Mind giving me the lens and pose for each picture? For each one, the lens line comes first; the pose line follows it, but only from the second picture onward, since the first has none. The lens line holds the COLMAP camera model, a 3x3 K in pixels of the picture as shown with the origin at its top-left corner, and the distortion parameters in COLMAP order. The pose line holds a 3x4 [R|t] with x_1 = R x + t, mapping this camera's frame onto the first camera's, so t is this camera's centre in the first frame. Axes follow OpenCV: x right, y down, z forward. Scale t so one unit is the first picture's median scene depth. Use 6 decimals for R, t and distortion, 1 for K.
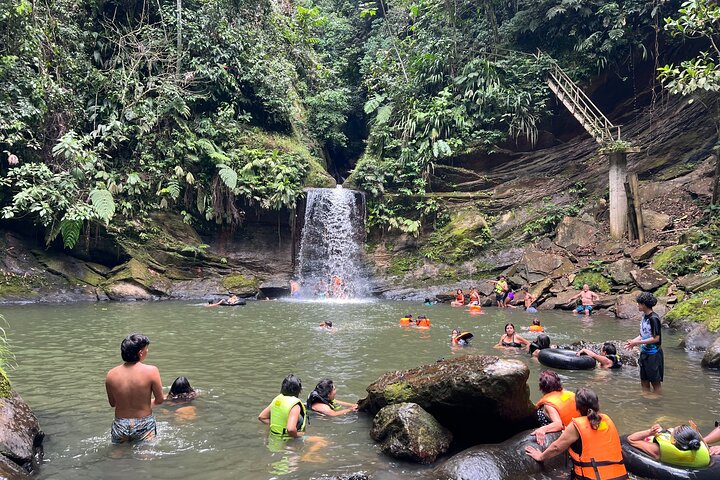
lens RADIAL K [[579.8, 0, 360.8], [0, 579.8, 244.7], [0, 0, 1]] dist [0.091184, -0.164469]
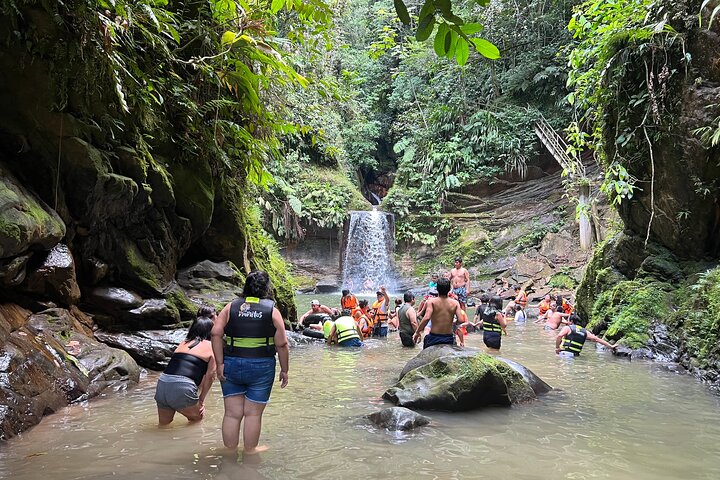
lens RADIAL K [[661.5, 0, 337.5], [0, 661.5, 240.8], [0, 0, 1]] dist [0.115054, -0.266157]
pose [[0.997521, 0.002229, -0.070334, -0.015571], [-0.003257, 0.999890, -0.014499, -0.006954], [0.070294, 0.014692, 0.997418, -0.518131]]
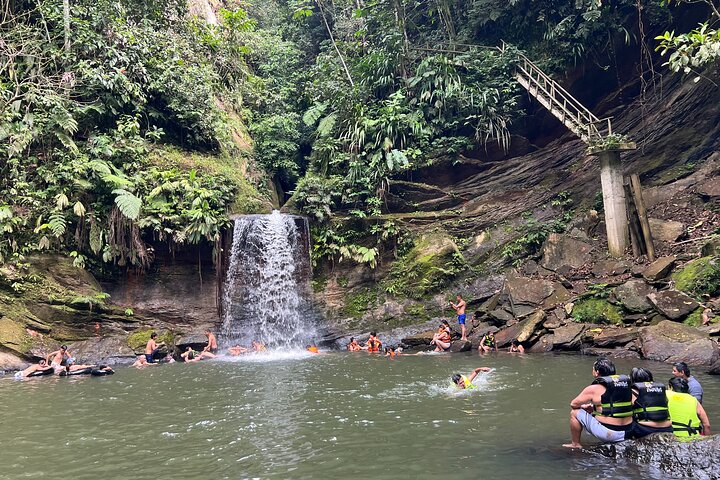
lens RADIAL K [[541.2, 0, 360.0], [0, 541.2, 240.0], [0, 0, 1]] dist [0.079299, -0.119141]
pose [[0.997680, -0.054941, 0.040193, 0.048556], [0.058074, 0.994986, -0.081430, 0.008478], [-0.035518, 0.083575, 0.995868, 0.241536]]
